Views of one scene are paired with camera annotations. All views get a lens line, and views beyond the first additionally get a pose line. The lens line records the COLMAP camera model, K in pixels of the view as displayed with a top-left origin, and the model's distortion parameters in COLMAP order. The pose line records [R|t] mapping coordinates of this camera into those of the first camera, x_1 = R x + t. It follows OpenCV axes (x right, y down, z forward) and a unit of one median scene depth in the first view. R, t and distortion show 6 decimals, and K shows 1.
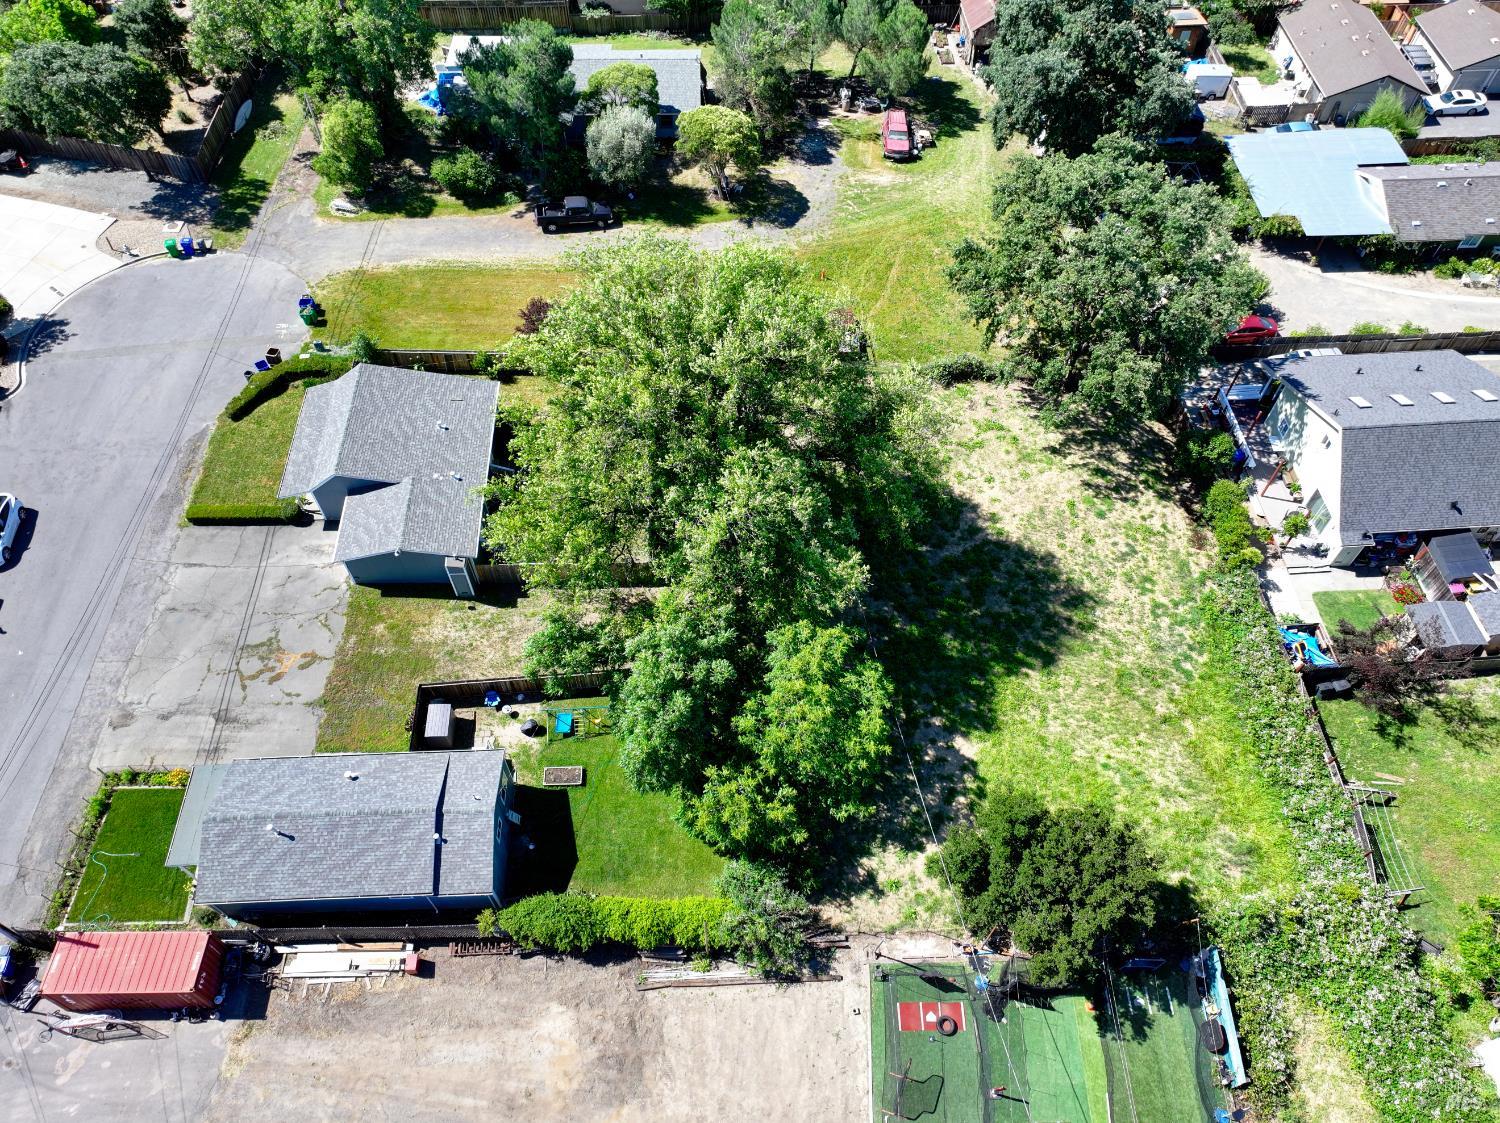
lens RADIAL K [[1043.3, 0, 759.4], [0, 1043.3, 559.6], [0, 0, 1]] dist [-0.001257, 0.004316]
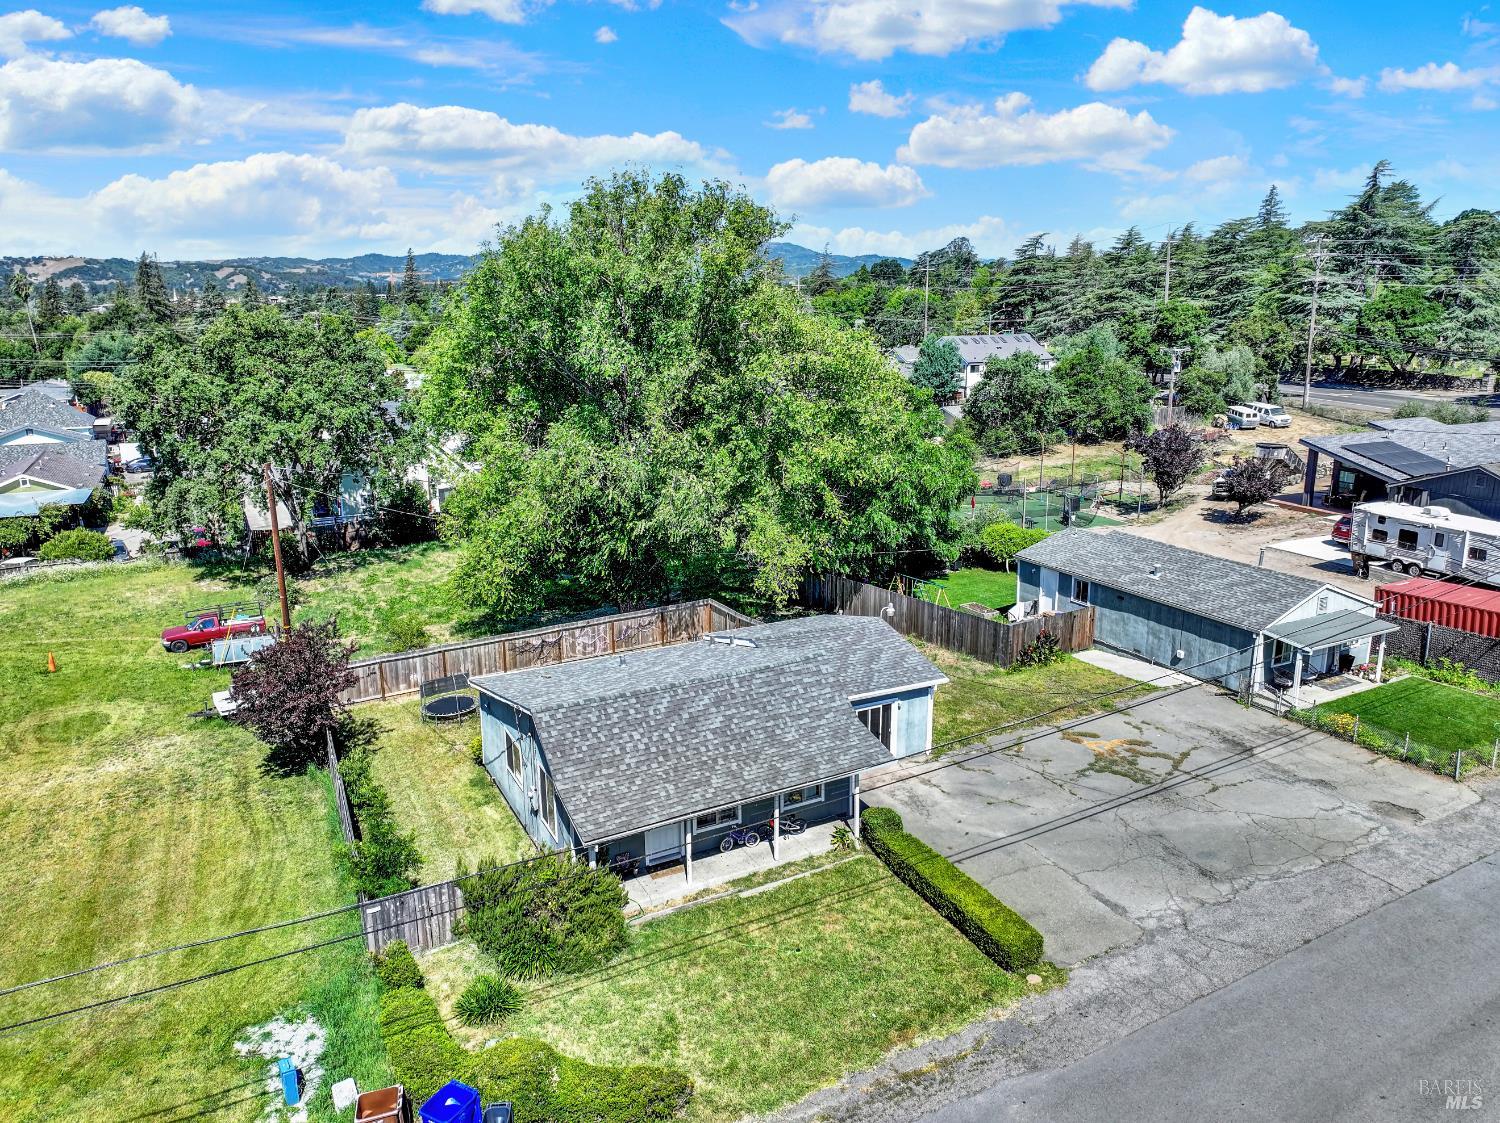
lens RADIAL K [[1046.2, 0, 757.9], [0, 1046.2, 564.7], [0, 0, 1]] dist [0.007963, 0.004115]
pose [[-0.417451, -0.233228, 0.878259, -1.007853], [0.742727, 0.469265, 0.477647, -0.452089], [-0.523537, 0.851701, -0.022671, 1.177846]]
